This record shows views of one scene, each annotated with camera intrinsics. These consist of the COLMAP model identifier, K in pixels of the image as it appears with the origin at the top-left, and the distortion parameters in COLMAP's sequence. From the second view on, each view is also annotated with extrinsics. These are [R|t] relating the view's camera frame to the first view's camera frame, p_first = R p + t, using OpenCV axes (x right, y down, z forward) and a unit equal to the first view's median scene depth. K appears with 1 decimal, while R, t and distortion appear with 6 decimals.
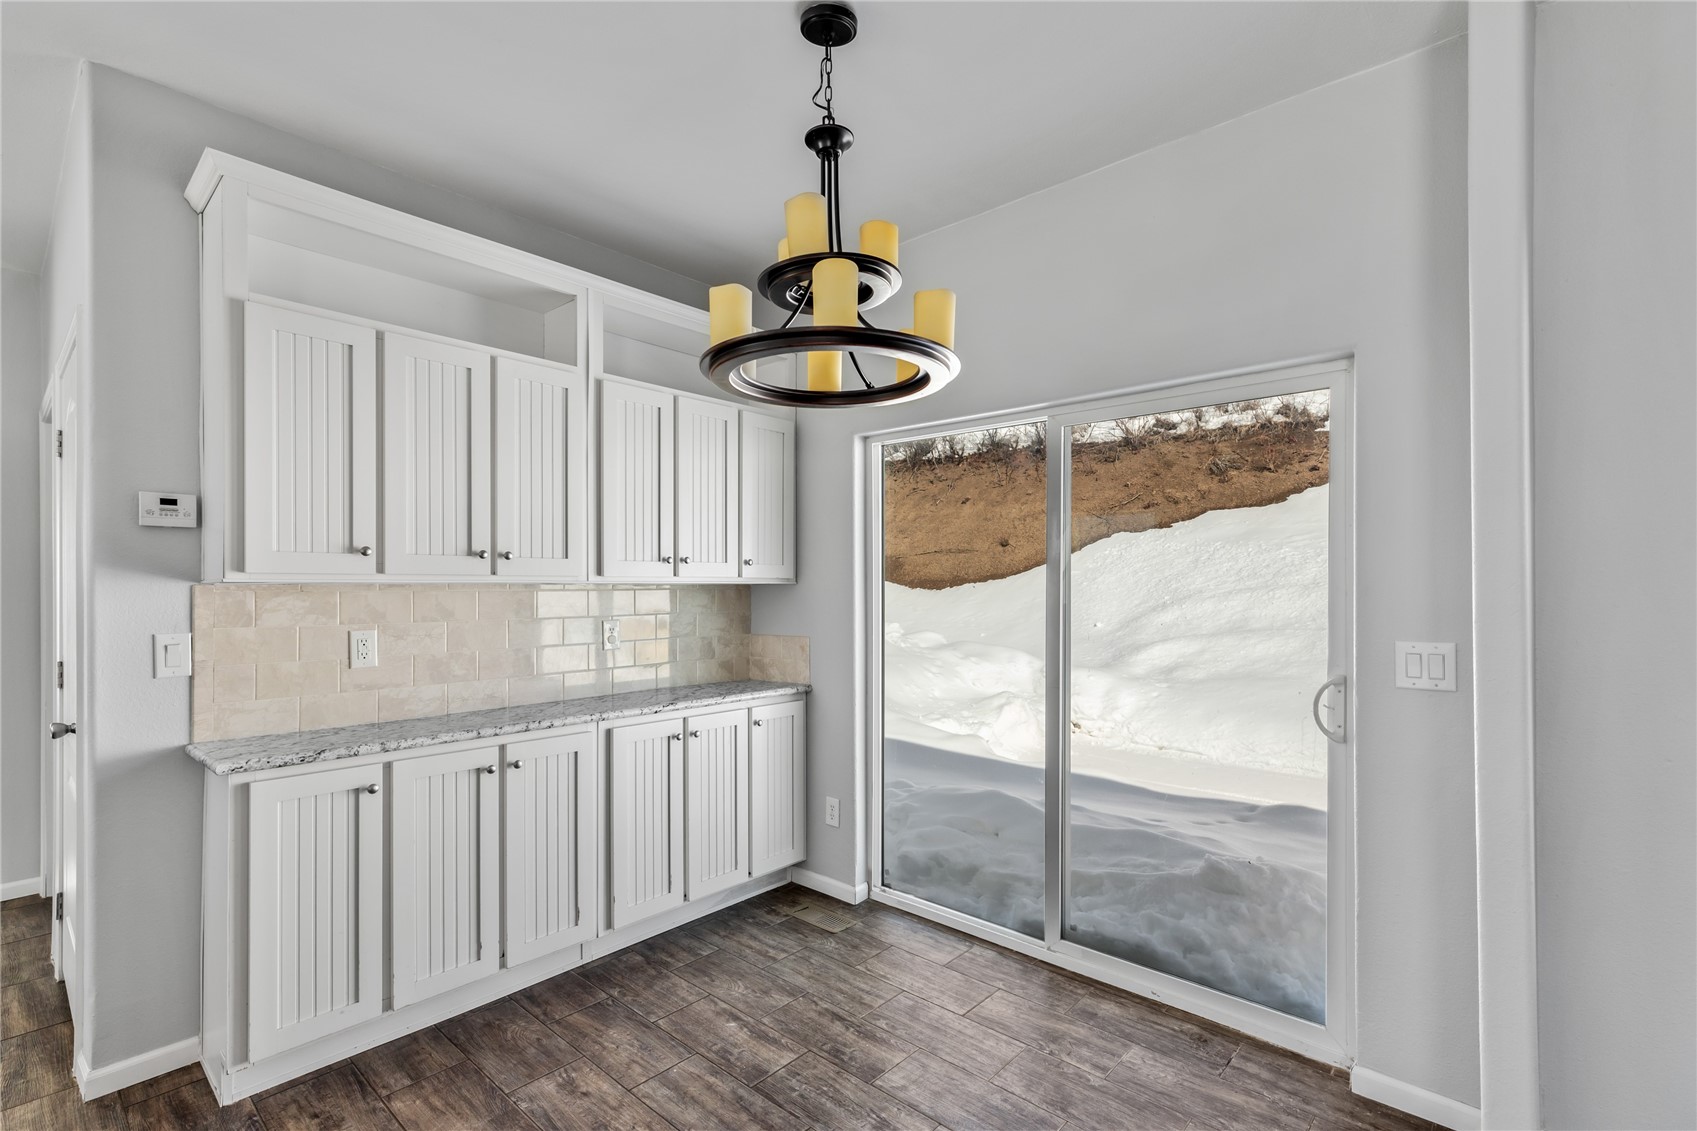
lens RADIAL K [[776.3, 0, 841.7], [0, 776.3, 584.2], [0, 0, 1]] dist [0.002942, 0.001117]
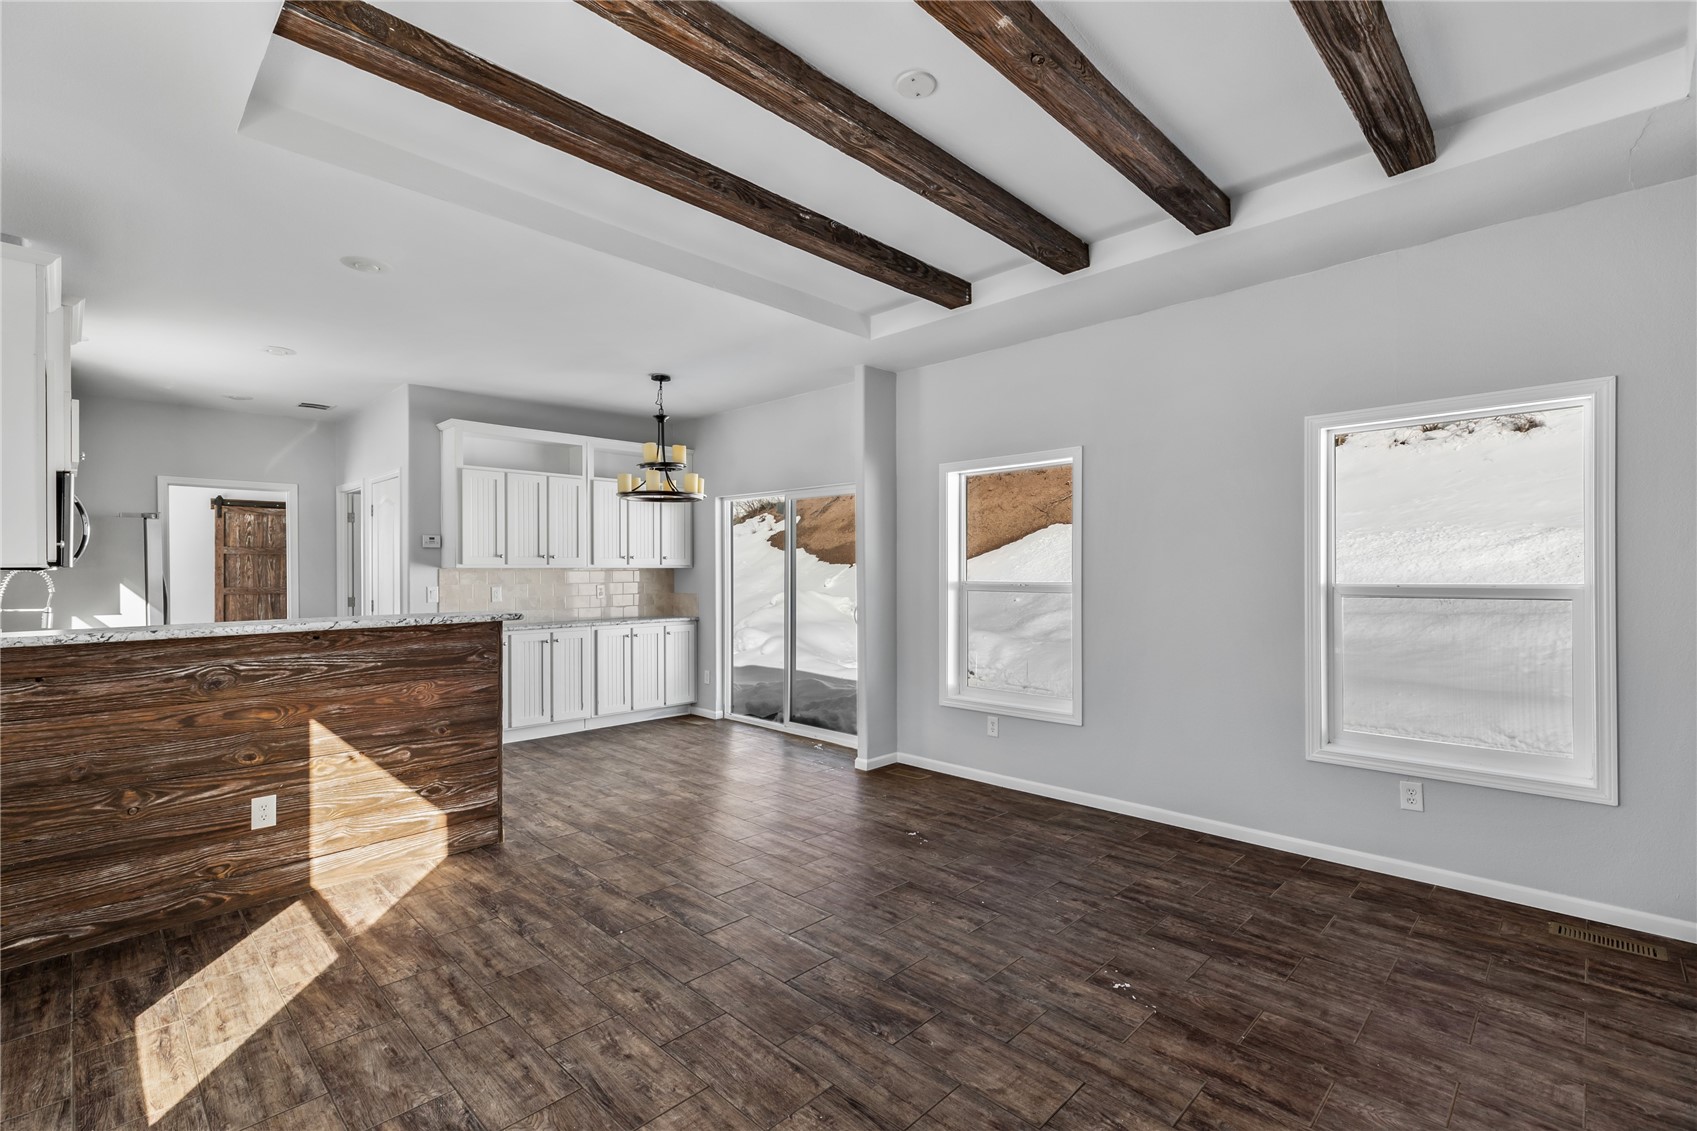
lens RADIAL K [[763.9, 0, 848.5], [0, 763.9, 565.5], [0, 0, 1]] dist [-0.001432, -0.000243]
pose [[0.999276, -0.000789, -0.038035, 0.503672], [0.000736, 0.999999, -0.001406, -0.004094], [0.038036, 0.001377, 0.999275, -1.168660]]
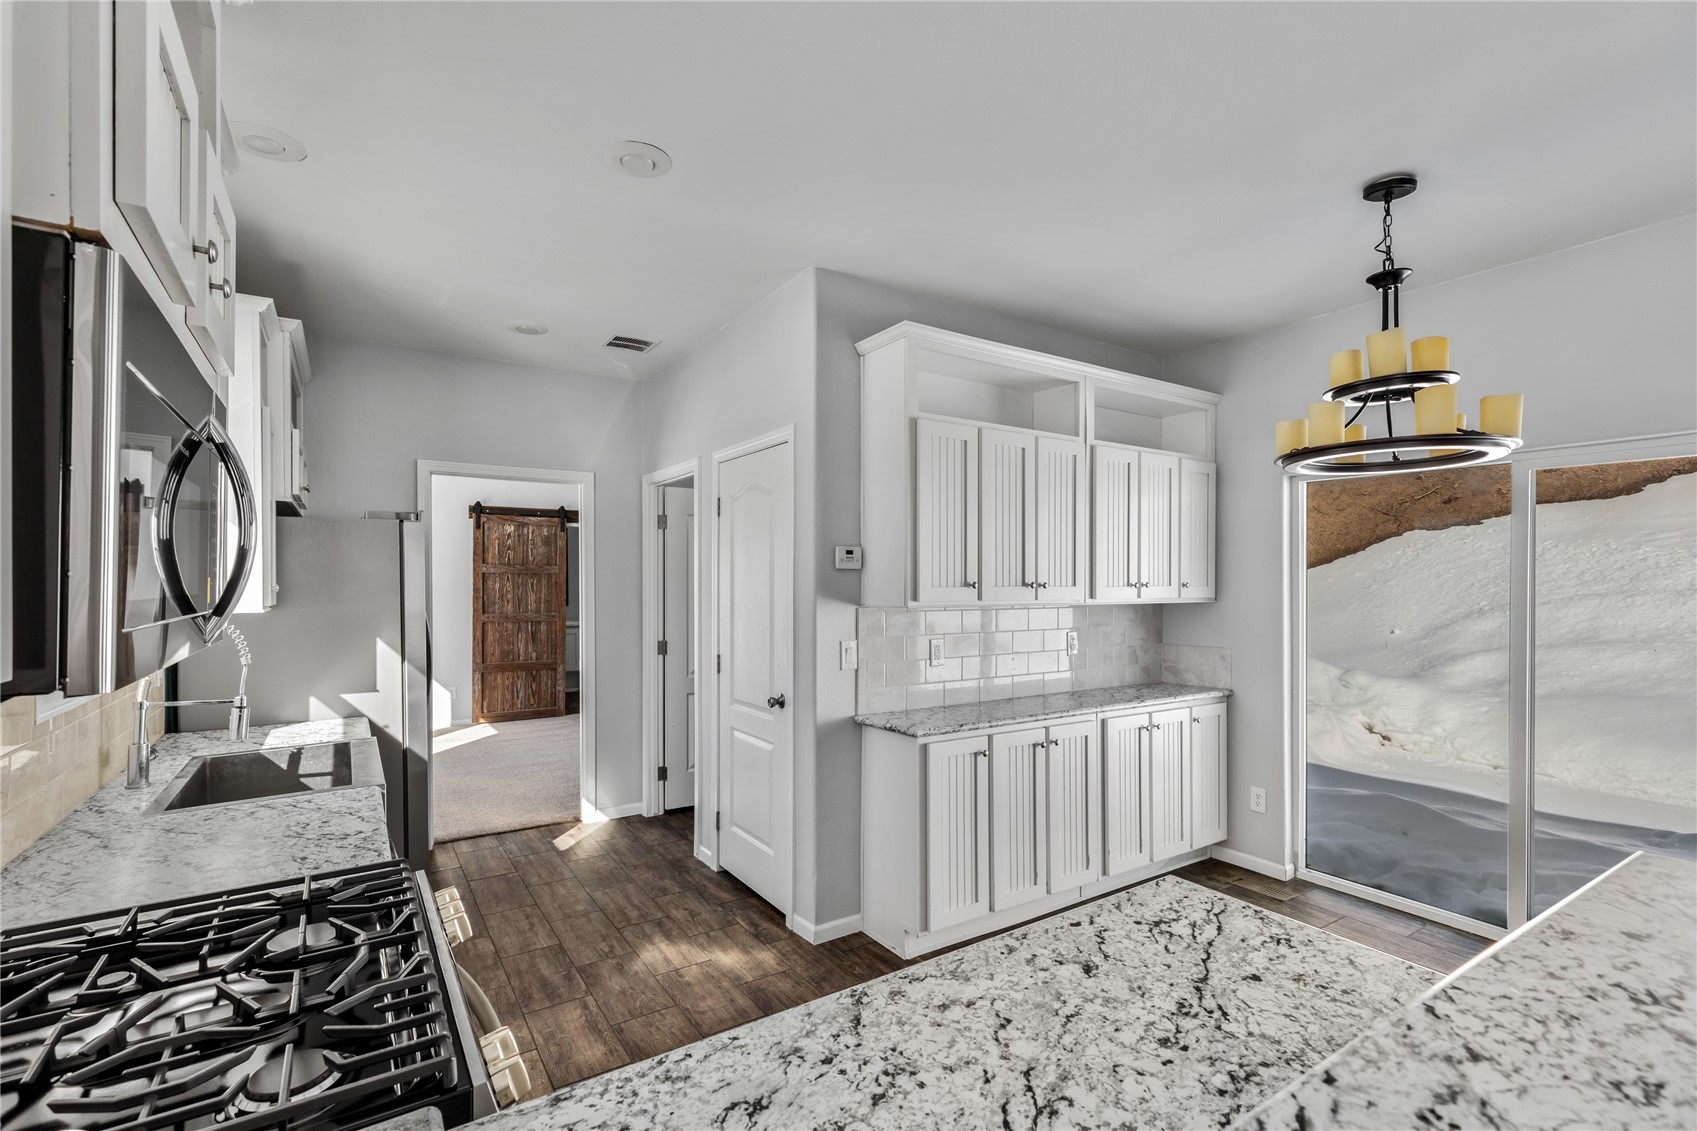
lens RADIAL K [[768.5, 0, 843.2], [0, 768.5, 576.3], [0, 0, 1]] dist [0.001578, 0.000232]
pose [[0.966416, 0.001494, -0.256977, -0.356945], [-0.002740, 0.999986, -0.004490, -0.038263], [0.256966, 0.005043, 0.966407, -0.305820]]
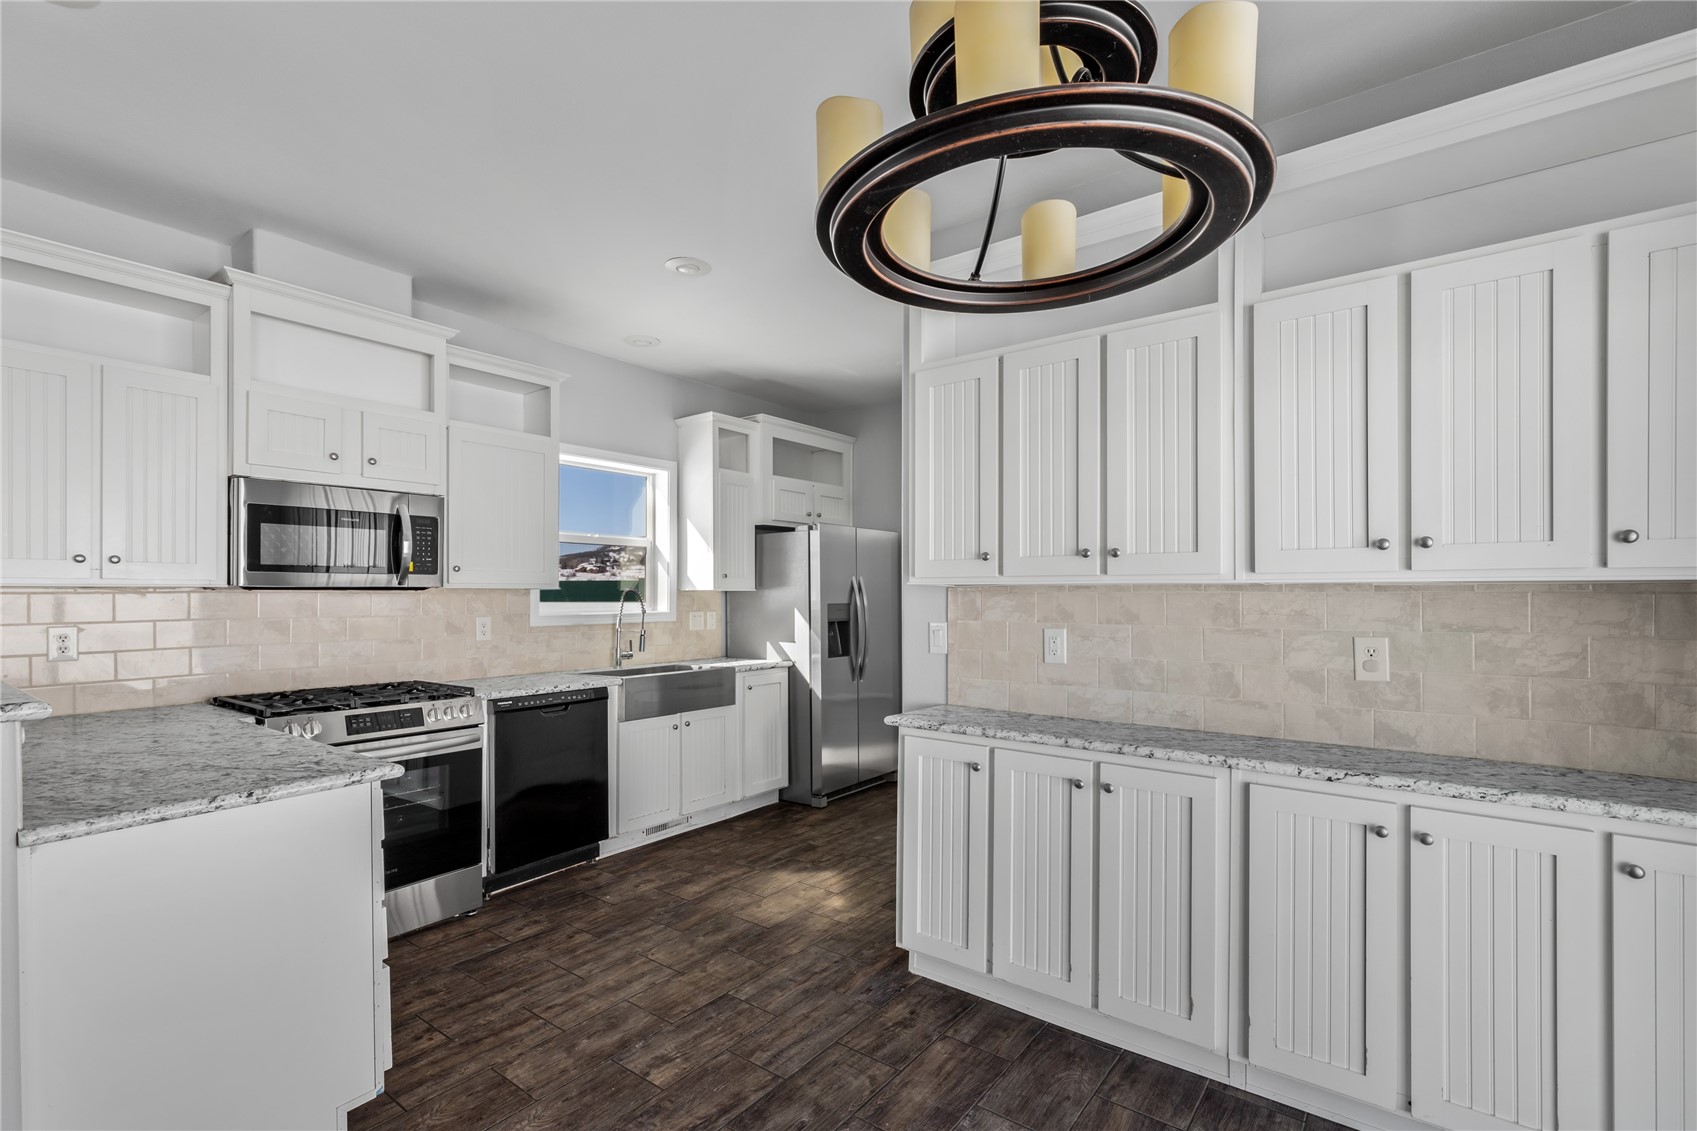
lens RADIAL K [[774.7, 0, 822.8], [0, 774.7, 590.0], [0, 0, 1]] dist [0.000709, 0.000273]
pose [[0.069767, -0.001840, -0.997562, 0.363164], [0.001877, 0.999997, -0.001714, 0.005798], [0.997562, -0.001753, 0.069770, 0.506982]]
